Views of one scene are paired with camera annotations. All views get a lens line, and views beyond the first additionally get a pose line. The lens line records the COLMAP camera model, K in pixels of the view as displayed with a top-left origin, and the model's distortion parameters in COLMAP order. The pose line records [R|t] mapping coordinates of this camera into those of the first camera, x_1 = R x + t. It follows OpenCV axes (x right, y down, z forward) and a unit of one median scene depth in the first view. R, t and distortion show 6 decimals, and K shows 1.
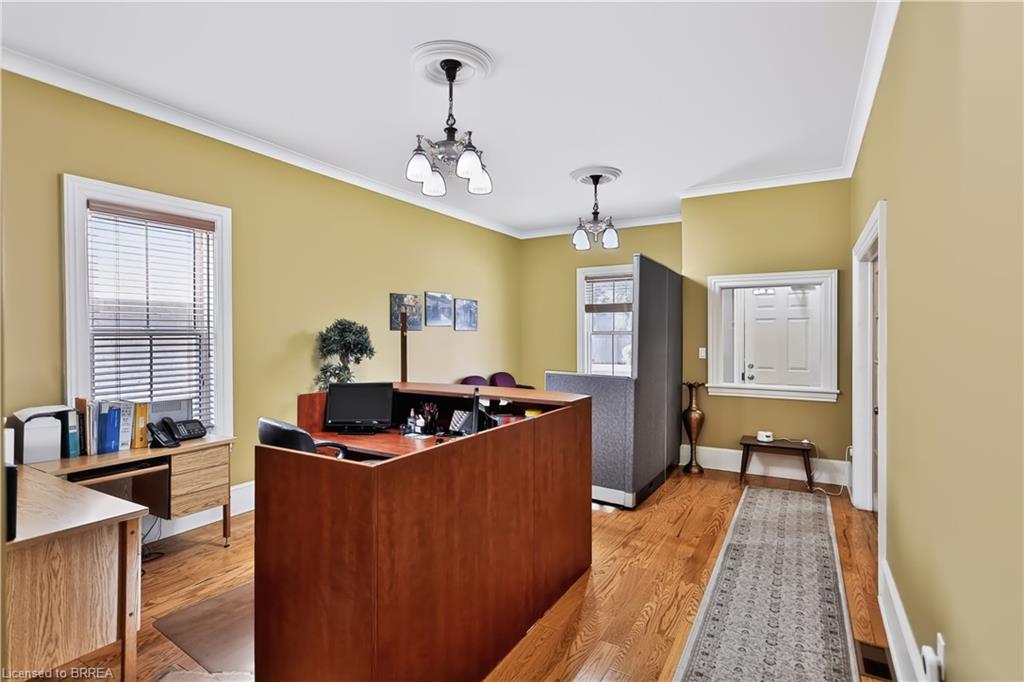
lens RADIAL K [[514.0, 0, 512.2], [0, 514.0, 334.9], [0, 0, 1]] dist [-0.001555, -0.000066]
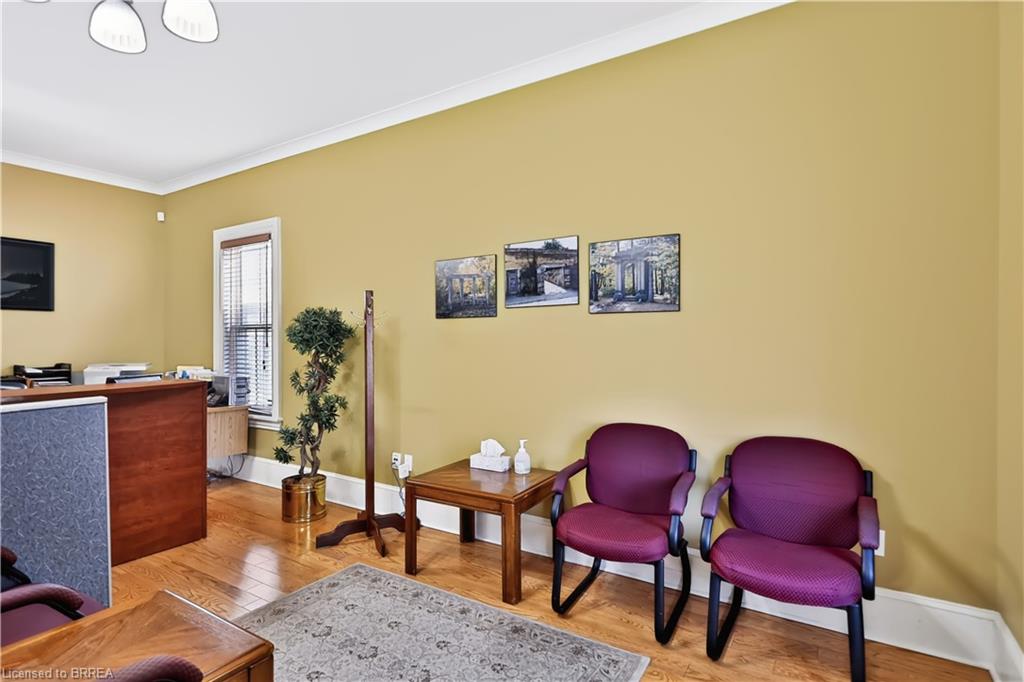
lens RADIAL K [[514.0, 0, 527.7], [0, 514.0, 340.1], [0, 0, 1]] dist [-0.001555, -0.000066]
pose [[-0.033169, -0.000170, -0.999450, 0.629902], [-0.001866, 0.999998, -0.000108, 0.030139], [0.999448, 0.001861, -0.033170, 1.748763]]
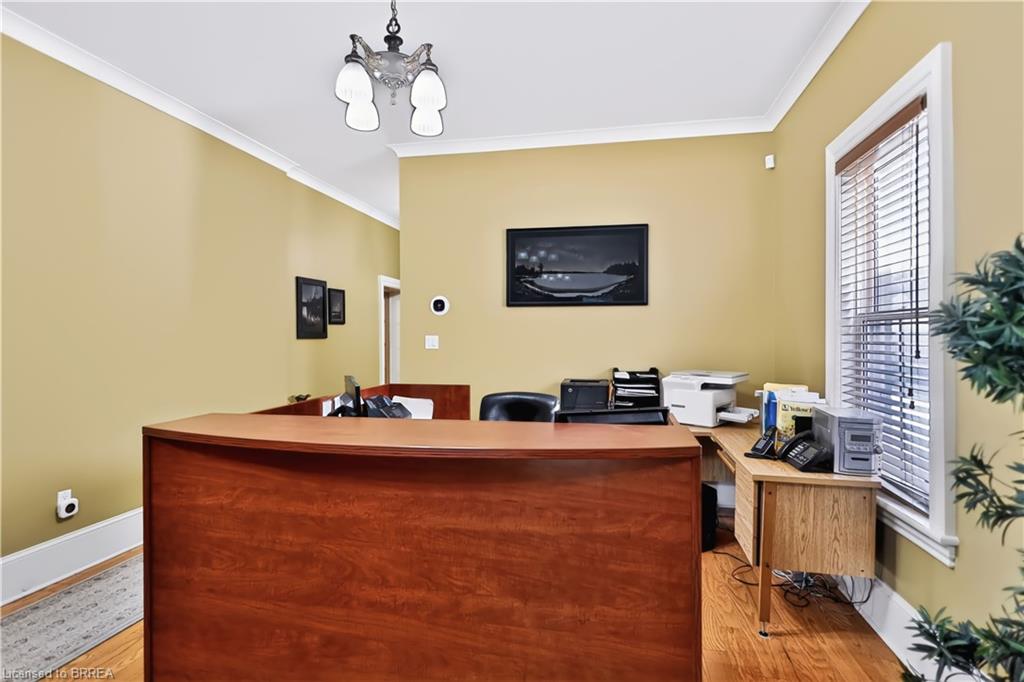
lens RADIAL K [[514.0, 0, 518.1], [0, 514.0, 336.5], [0, 0, 1]] dist [-0.001555, -0.000066]
pose [[-0.950166, 0.001224, -0.311741, -0.041606], [0.000361, 0.999996, 0.002827, 0.022602], [0.311743, 0.002573, -0.950163, 1.451561]]
